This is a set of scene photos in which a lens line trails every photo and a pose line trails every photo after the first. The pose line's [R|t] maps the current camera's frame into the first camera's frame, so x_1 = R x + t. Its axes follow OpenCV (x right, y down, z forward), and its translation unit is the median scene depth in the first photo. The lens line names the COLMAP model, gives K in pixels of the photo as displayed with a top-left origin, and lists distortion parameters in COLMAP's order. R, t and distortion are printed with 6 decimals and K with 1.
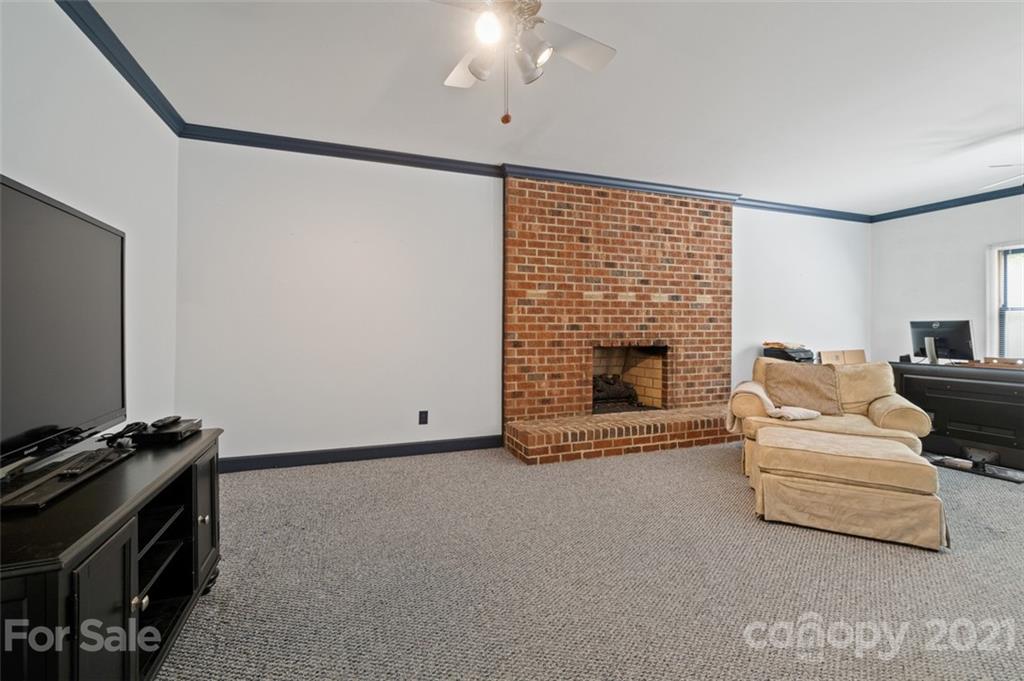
lens RADIAL K [[444.8, 0, 504.9], [0, 444.8, 323.1], [0, 0, 1]] dist [-0.002288, -0.000301]
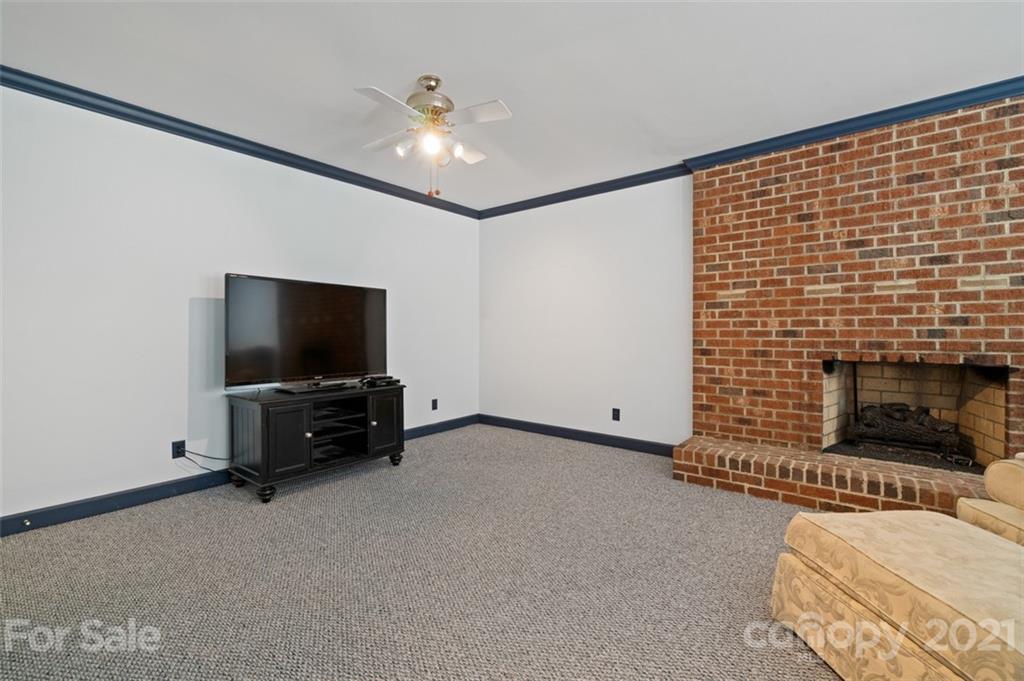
lens RADIAL K [[442.8, 0, 511.6], [0, 442.8, 333.1], [0, 0, 1]] dist [-0.000456, 0.000120]
pose [[0.510739, -0.001392, -0.859735, 0.581656], [0.006579, 0.999976, 0.002290, 0.003946], [0.859711, -0.006826, 0.510736, 0.190485]]
